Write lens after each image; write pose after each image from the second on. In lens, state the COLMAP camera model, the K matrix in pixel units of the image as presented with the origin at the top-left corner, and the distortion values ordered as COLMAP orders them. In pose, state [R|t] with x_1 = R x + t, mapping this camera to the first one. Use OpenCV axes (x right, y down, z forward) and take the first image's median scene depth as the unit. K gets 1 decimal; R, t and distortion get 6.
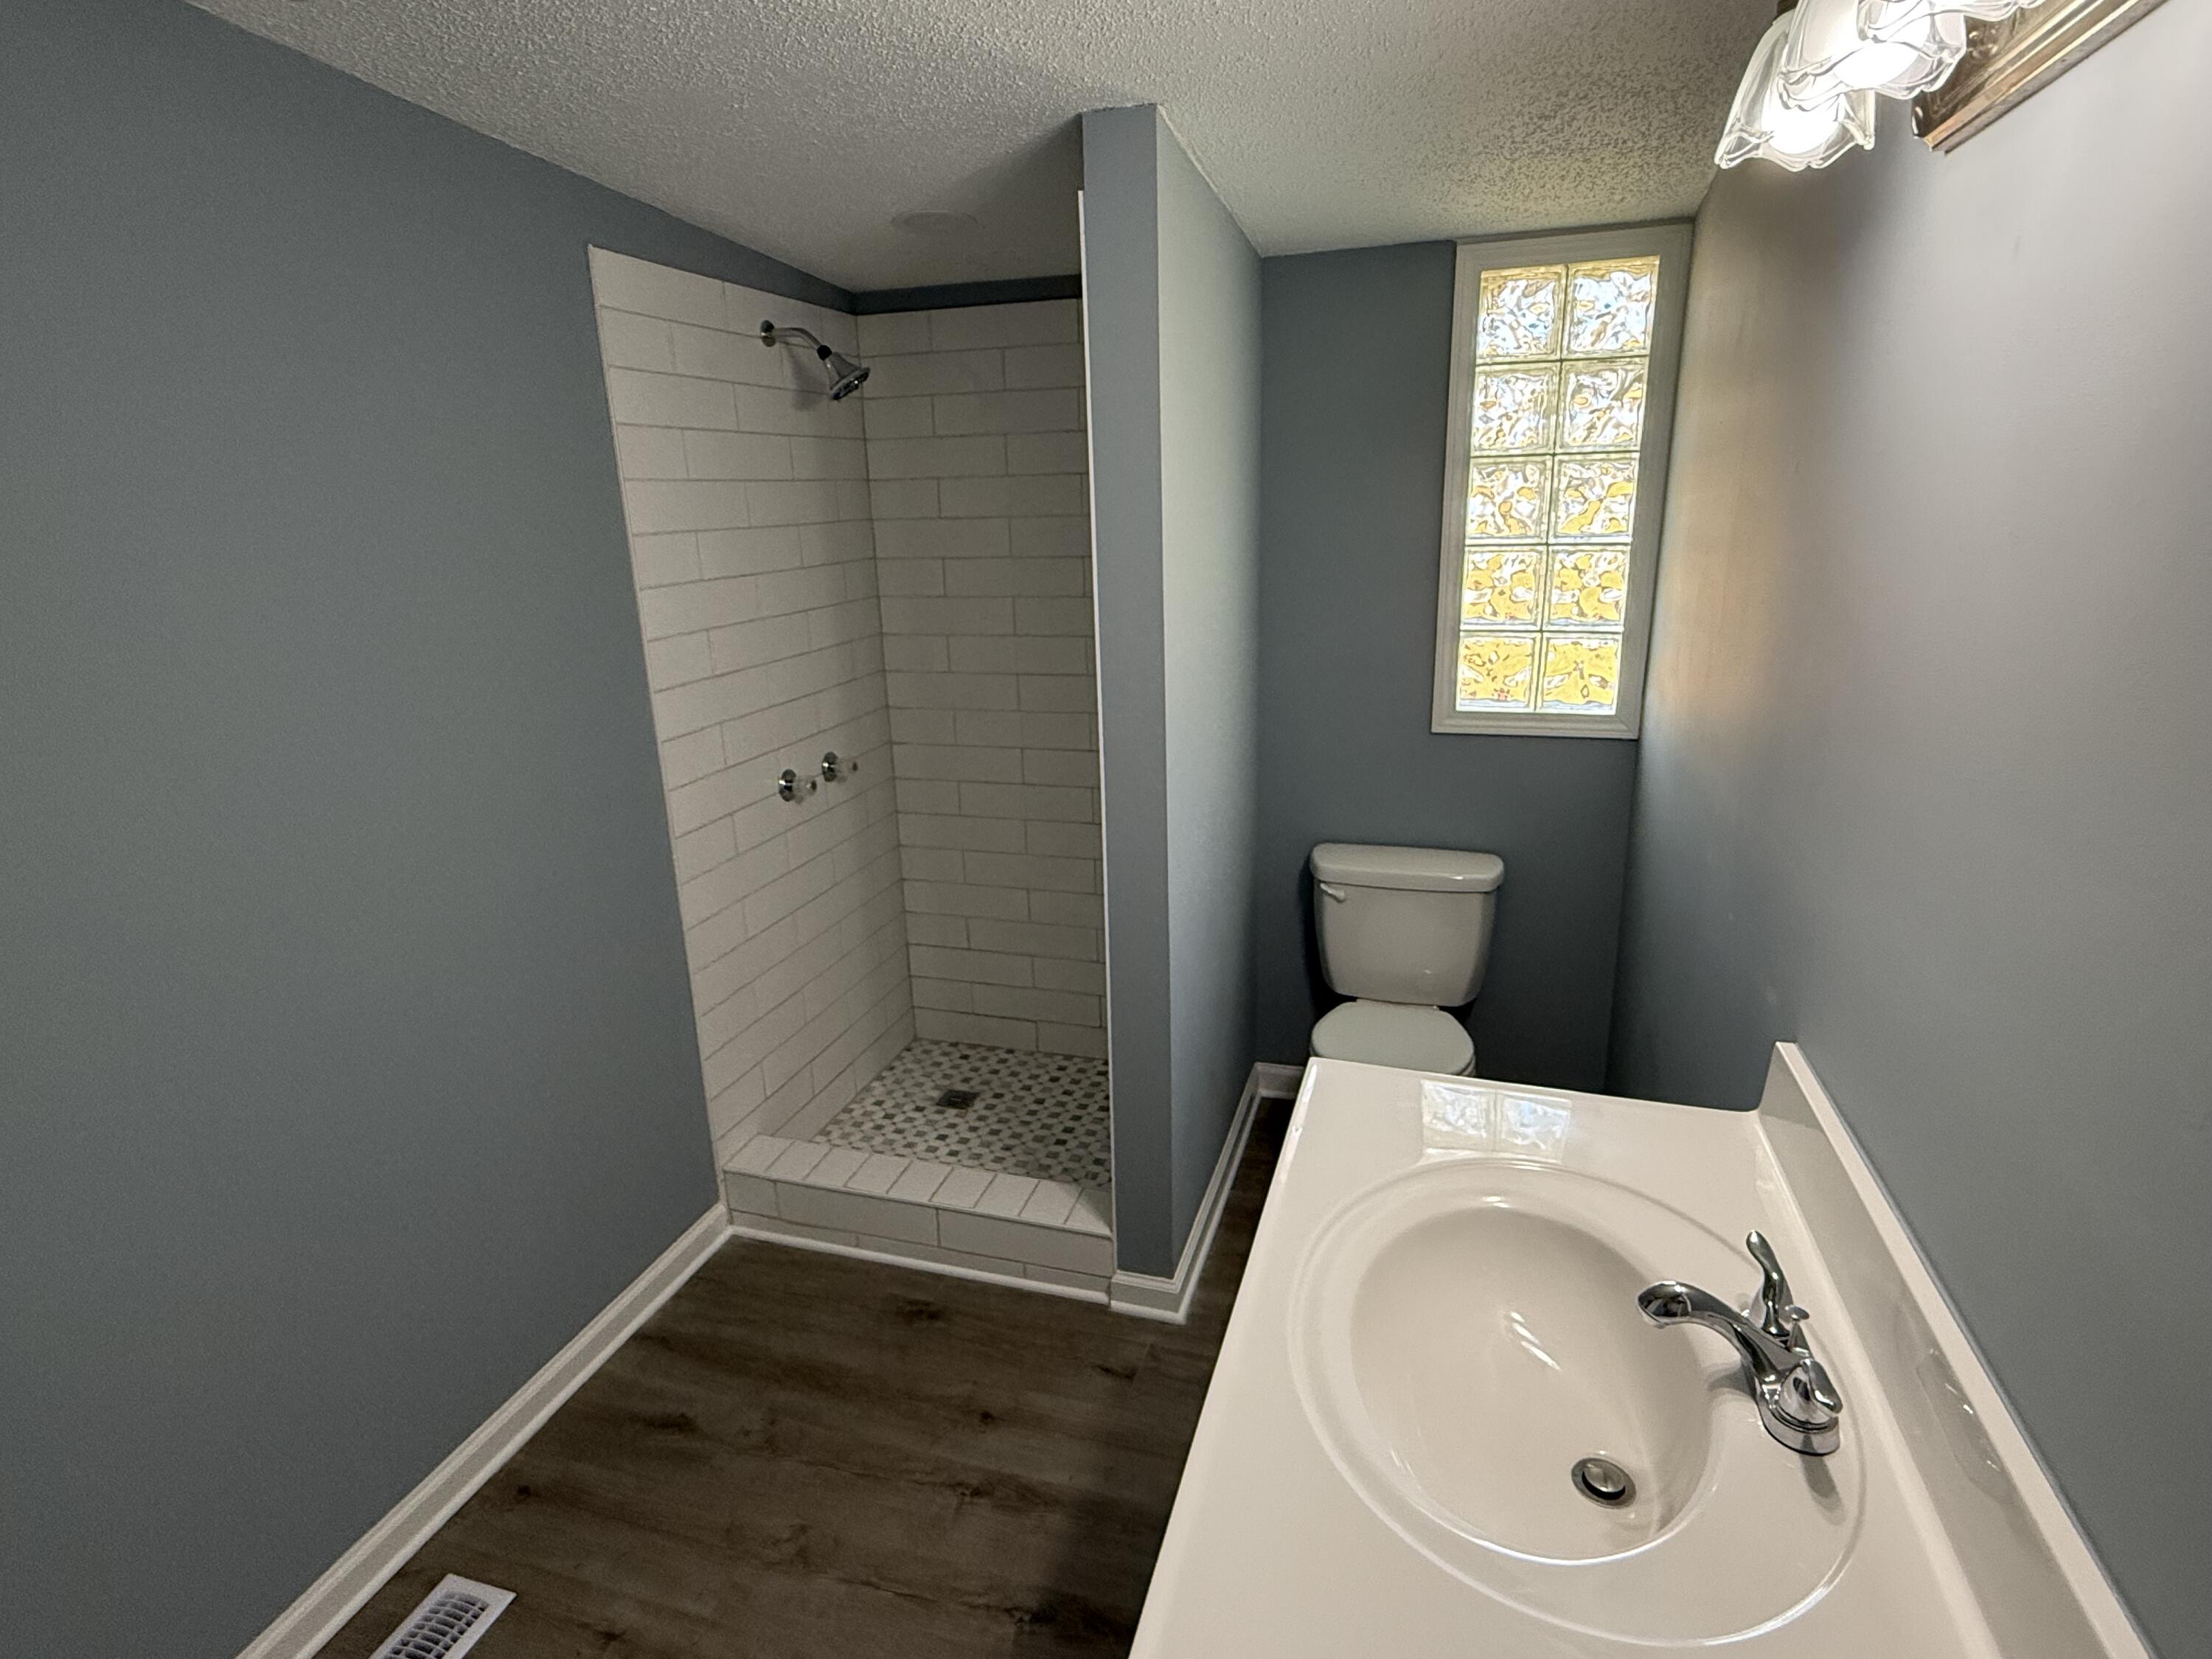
lens RADIAL K [[1156.0, 0, 1106.0], [0, 1156.0, 829.5], [0, 0, 1]] dist [0.001802, -0.000161]
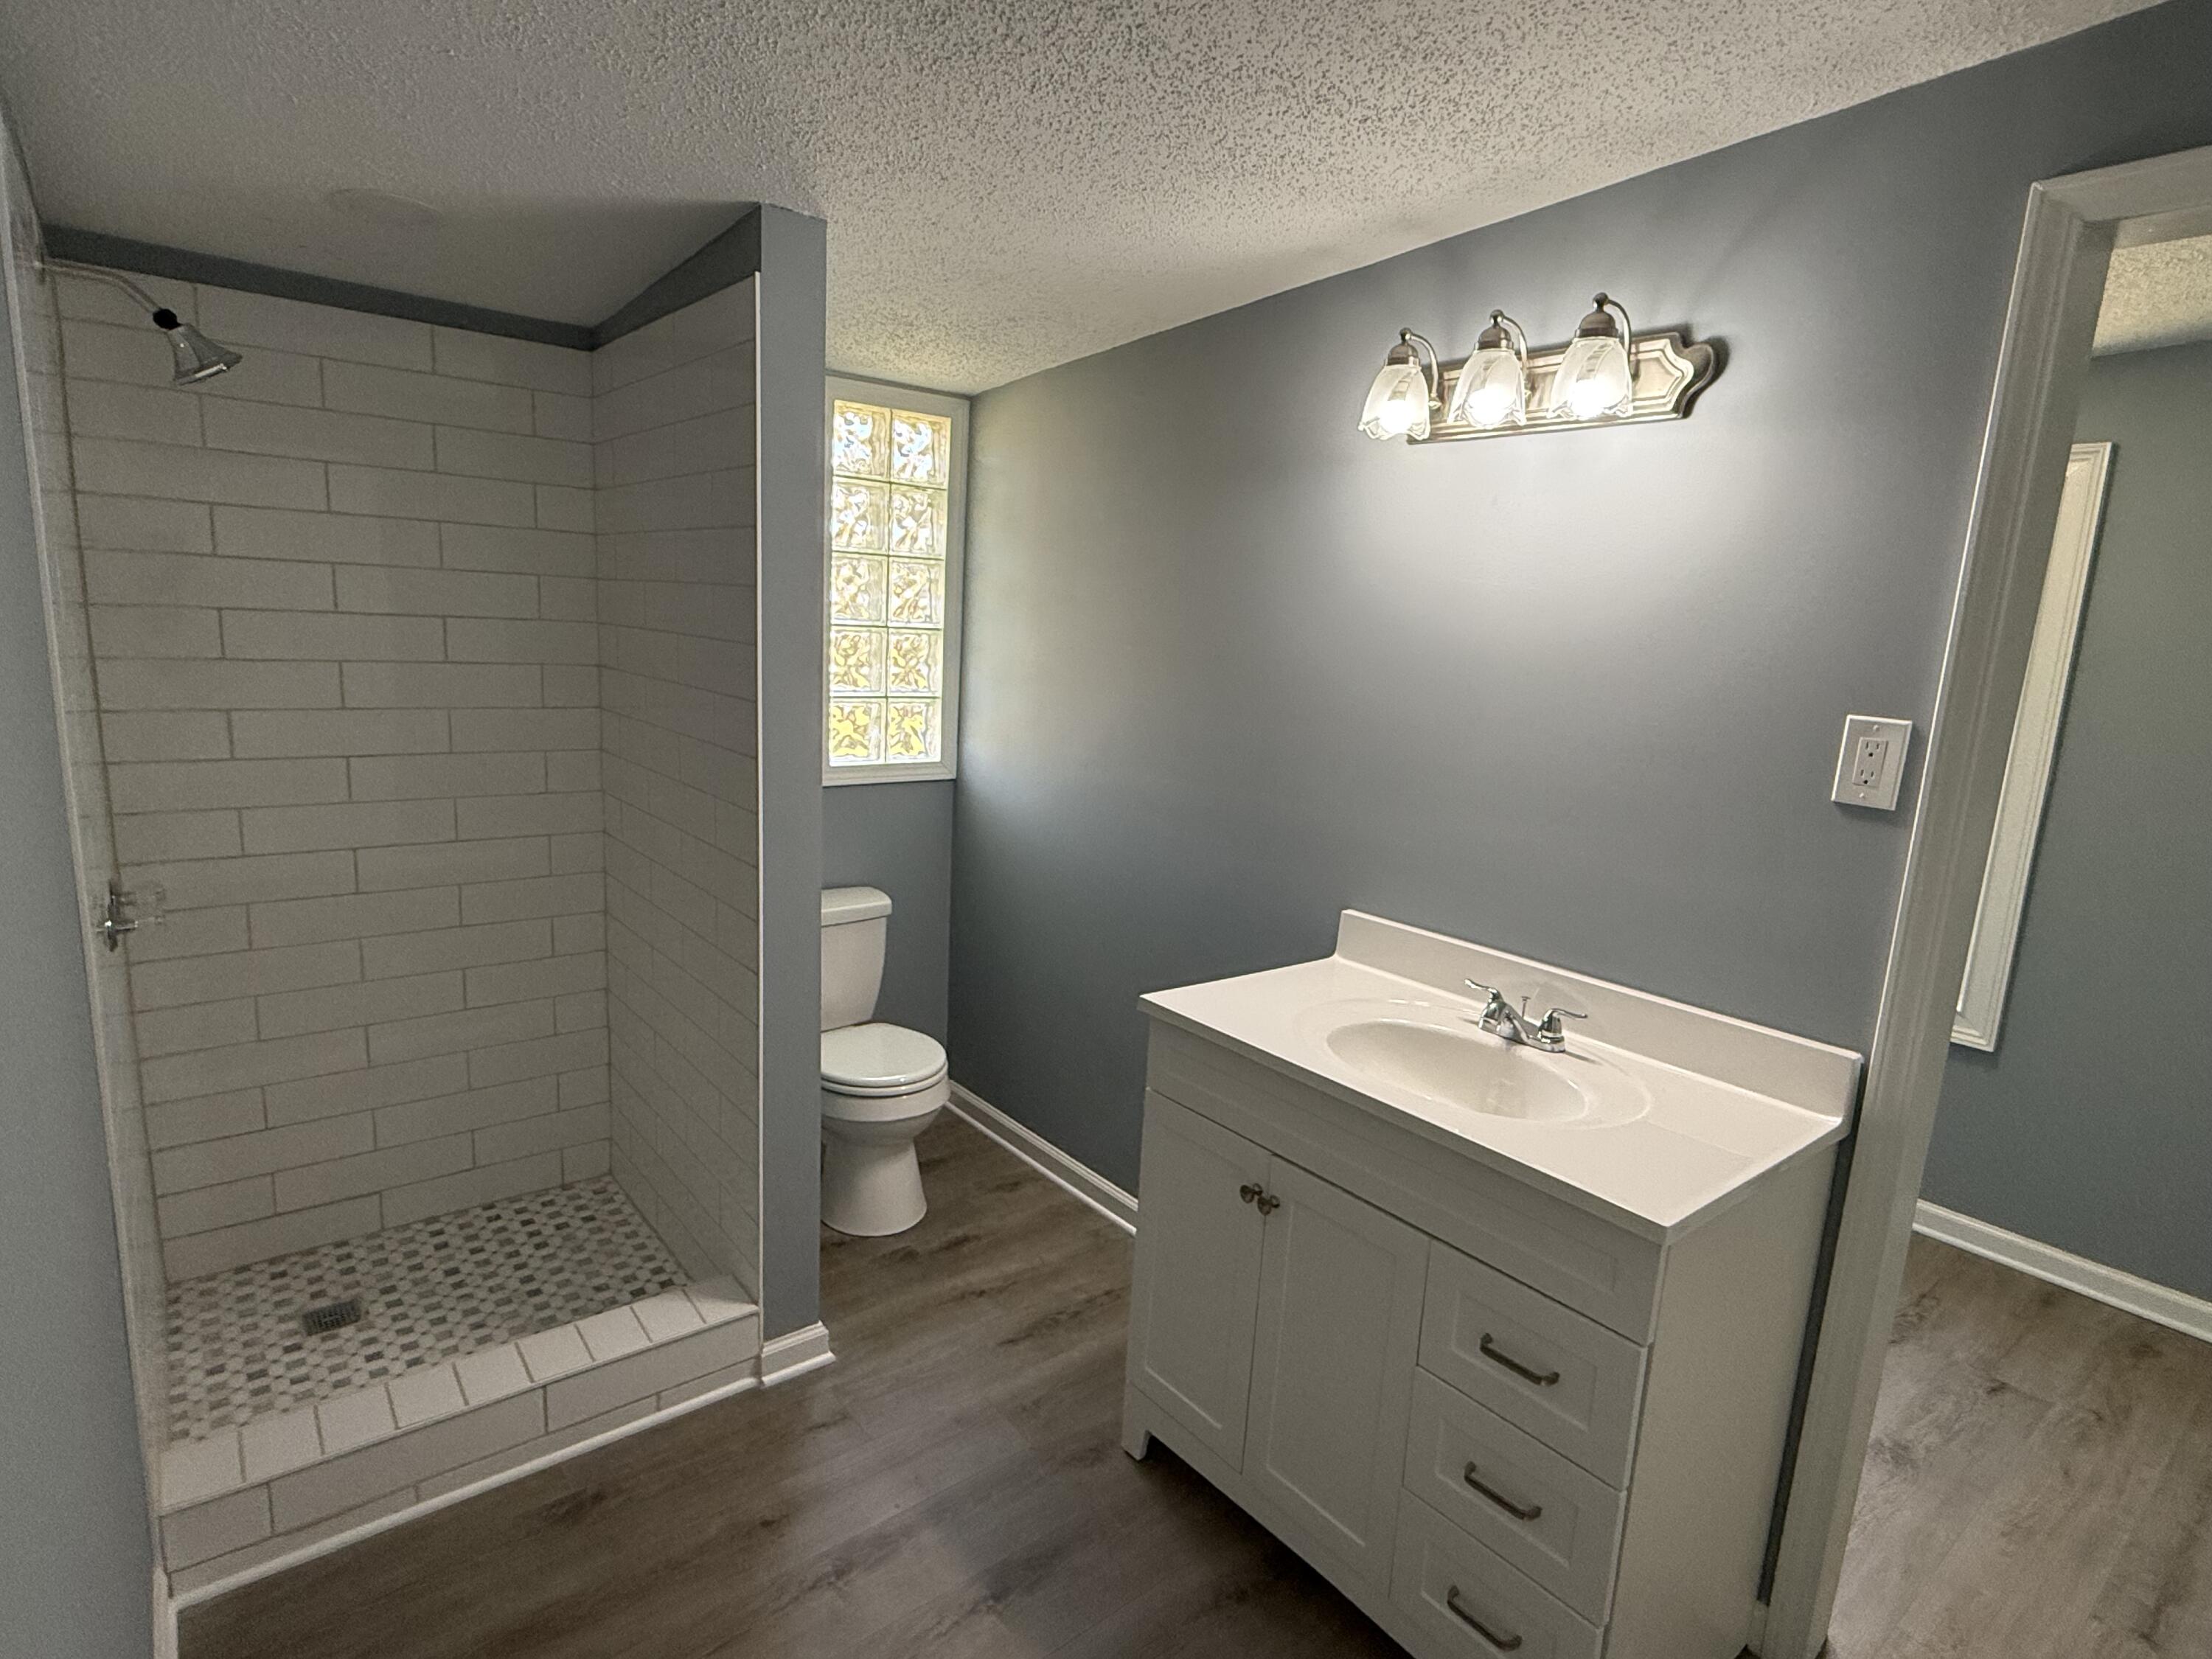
lens RADIAL K [[1155.0, 0, 1106.0], [0, 1155.0, 829.5], [0, 0, 1]] dist [0.002210, -0.000283]
pose [[0.555749, -0.096936, 0.825679, -0.541014], [0.163472, 0.986531, 0.005790, -0.002644], [-0.815120, 0.131757, 0.564110, 0.149225]]
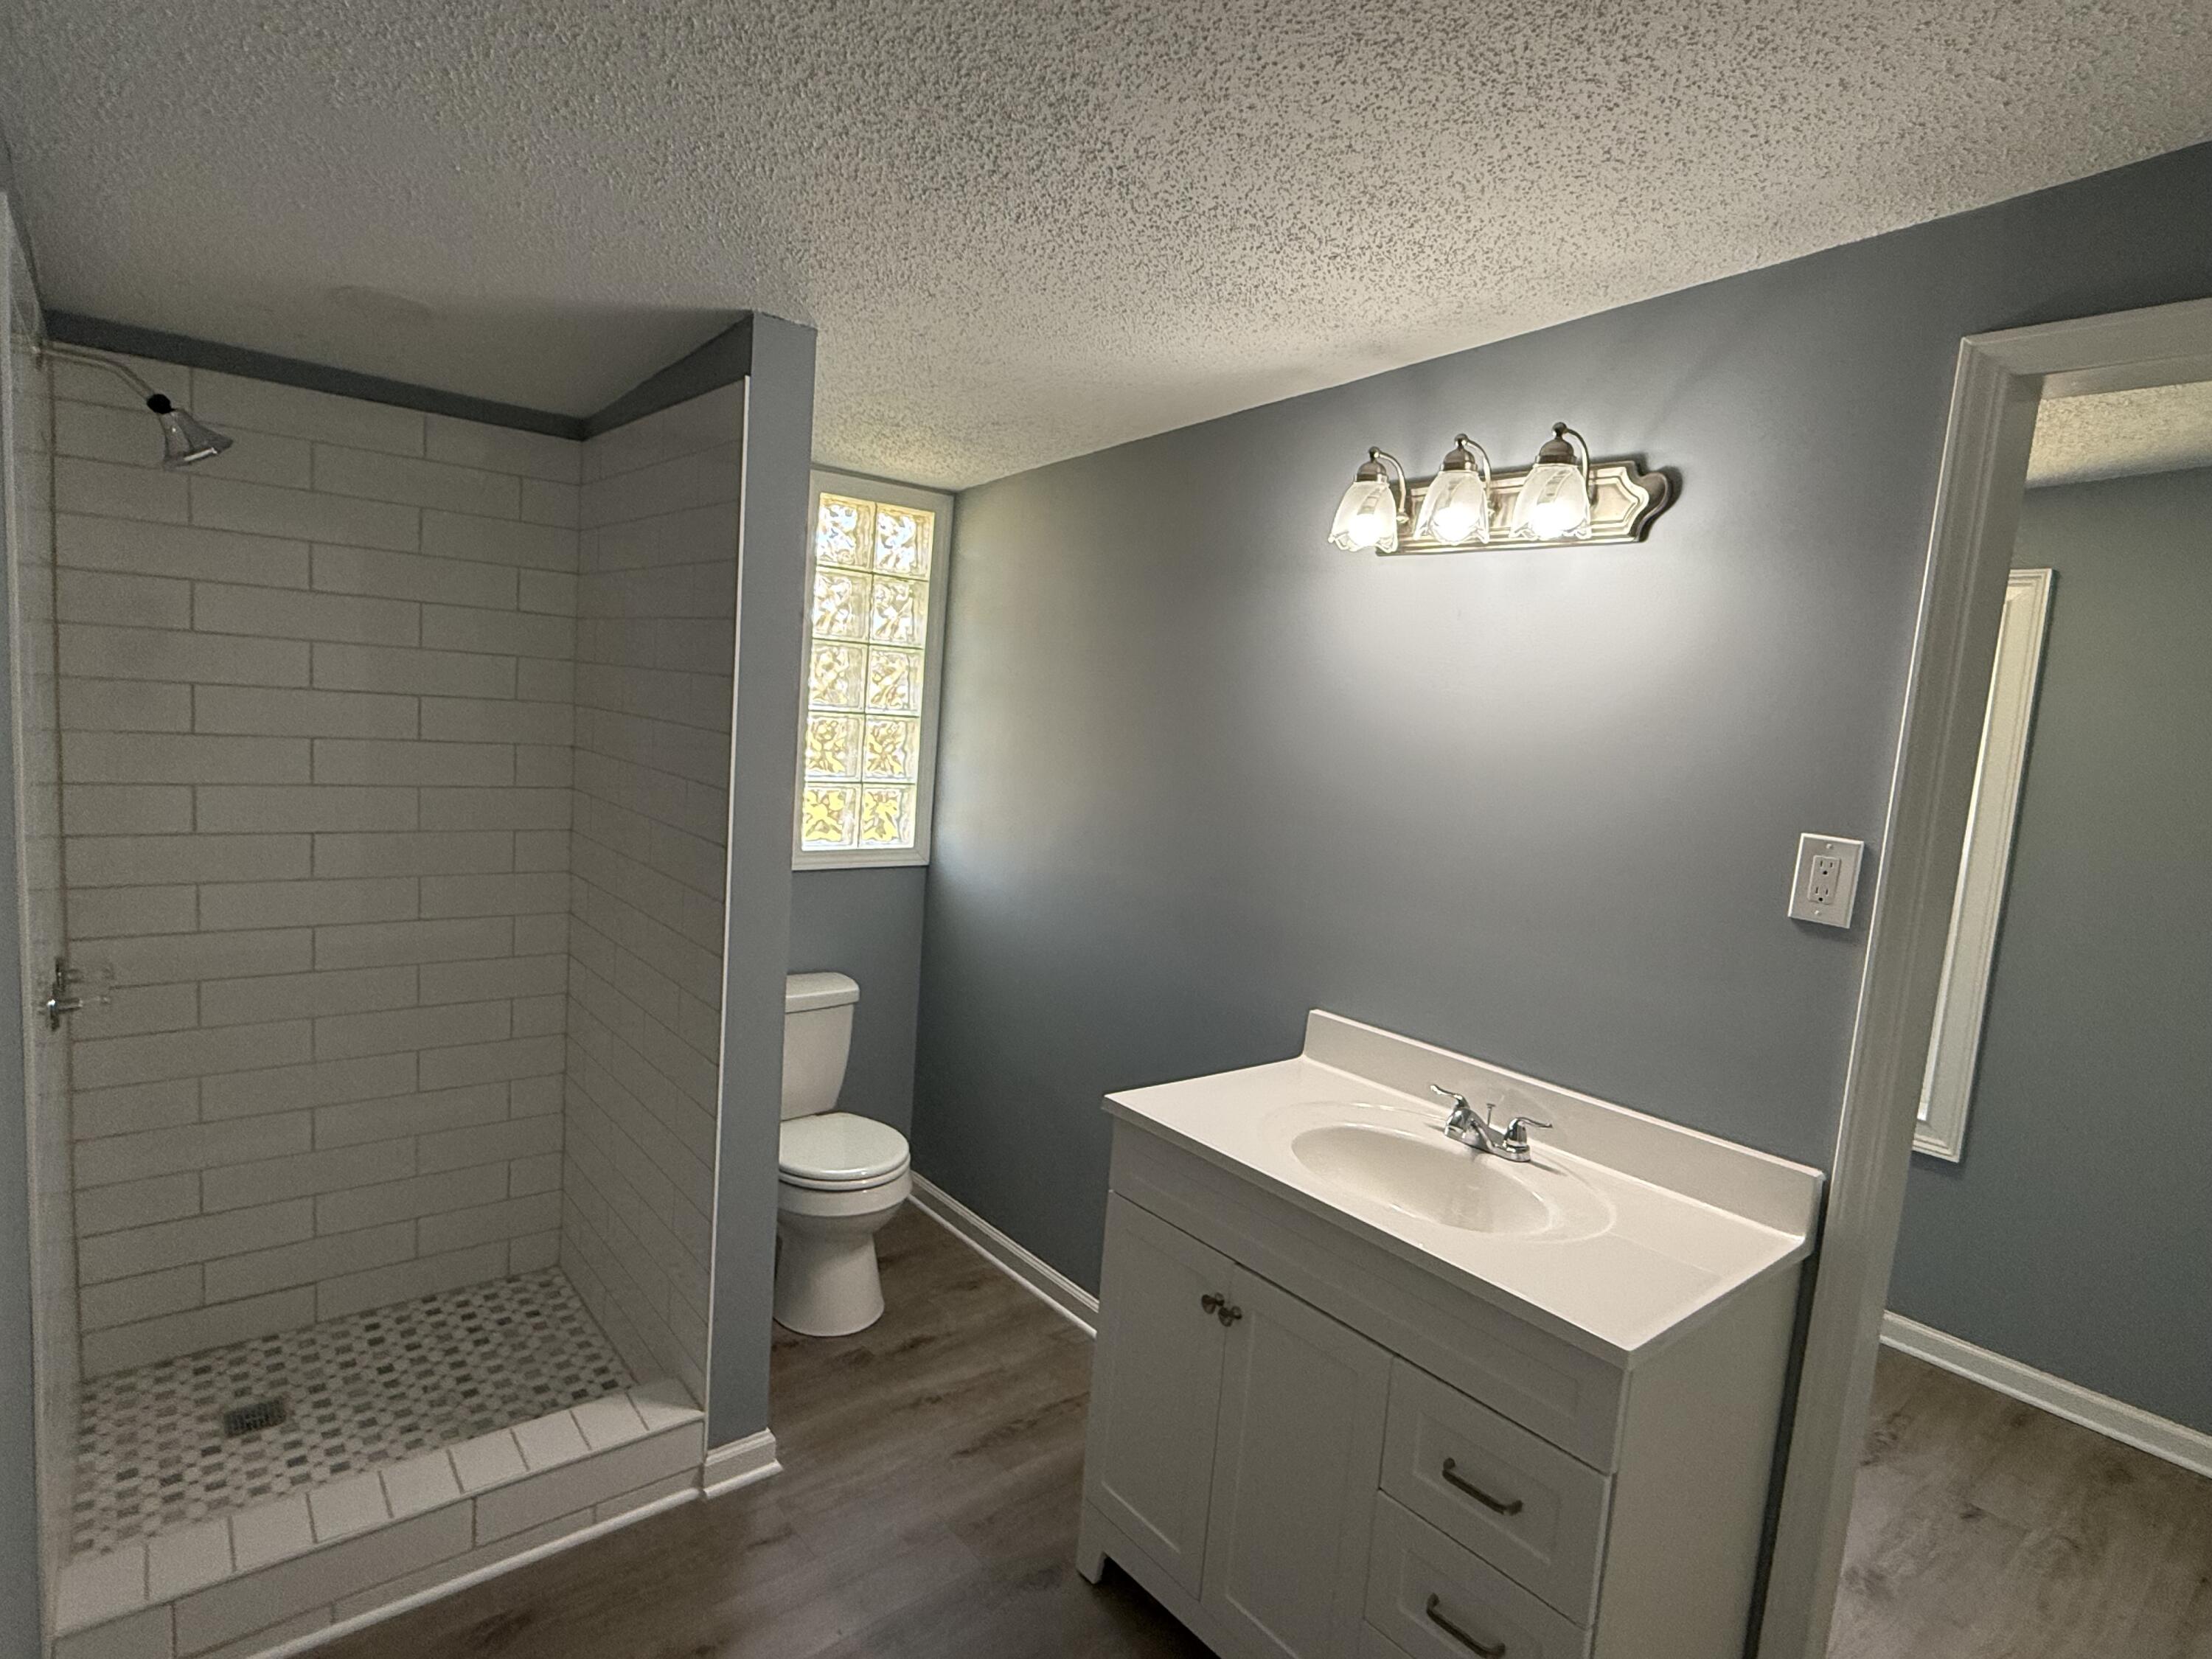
lens RADIAL K [[1156.0, 0, 1106.0], [0, 1156.0, 829.5], [0, 0, 1]] dist [0.001802, -0.000161]
pose [[0.540578, -0.027056, 0.840859, -0.540027], [0.142628, 0.987962, -0.059904, -0.012602], [-0.829115, 0.152313, 0.537930, 0.141804]]
